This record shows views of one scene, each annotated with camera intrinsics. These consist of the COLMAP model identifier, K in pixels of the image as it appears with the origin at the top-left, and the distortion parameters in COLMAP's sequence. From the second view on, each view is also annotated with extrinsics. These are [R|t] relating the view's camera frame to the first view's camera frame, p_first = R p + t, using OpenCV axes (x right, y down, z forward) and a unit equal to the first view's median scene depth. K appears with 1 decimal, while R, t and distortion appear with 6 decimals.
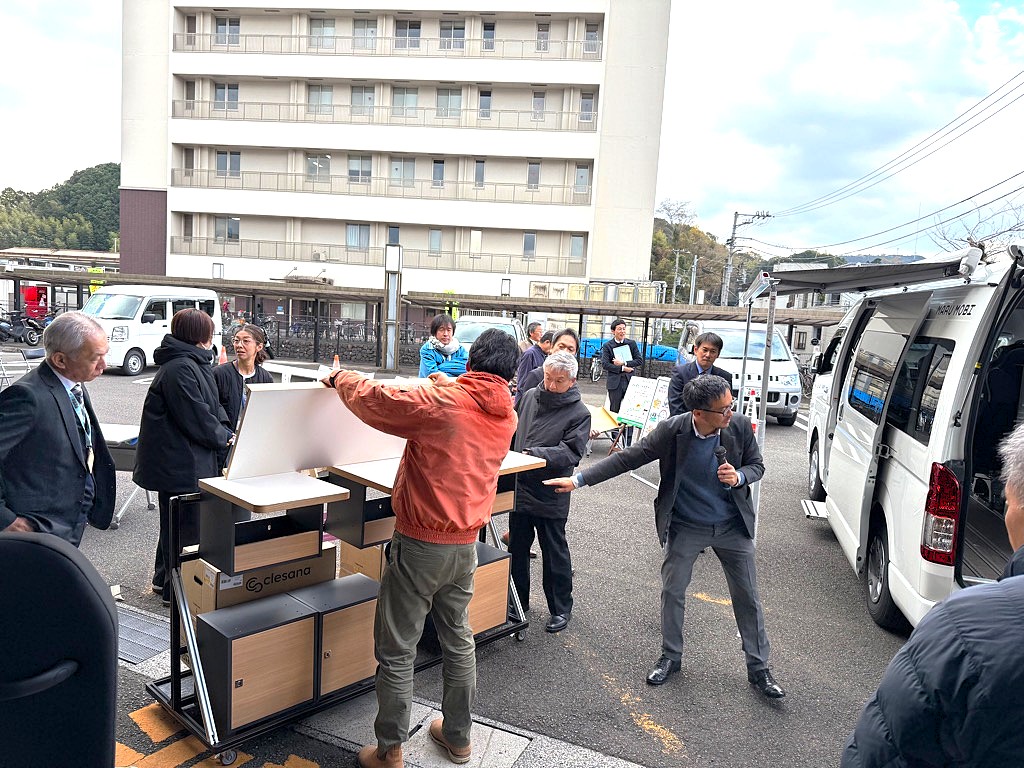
lens RADIAL K [[734.3, 0, 511.3], [0, 734.3, 387.2], [0, 0, 1]] dist [0.008041, 0.002770]
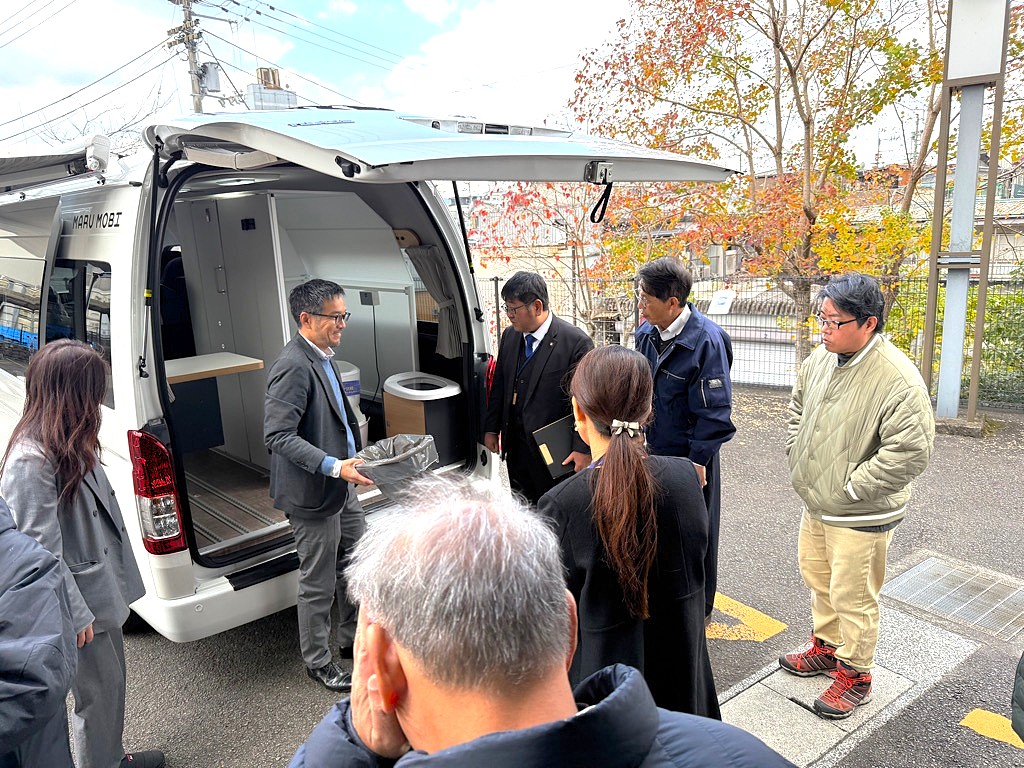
lens RADIAL K [[734.3, 0, 513.8], [0, 734.3, 382.9], [0, 0, 1]] dist [0.008041, 0.002770]
pose [[0.493247, -0.263945, 0.828879, 0.146997], [0.163808, 0.963992, 0.209492, -0.033362], [-0.854327, 0.032446, 0.518723, 0.254300]]
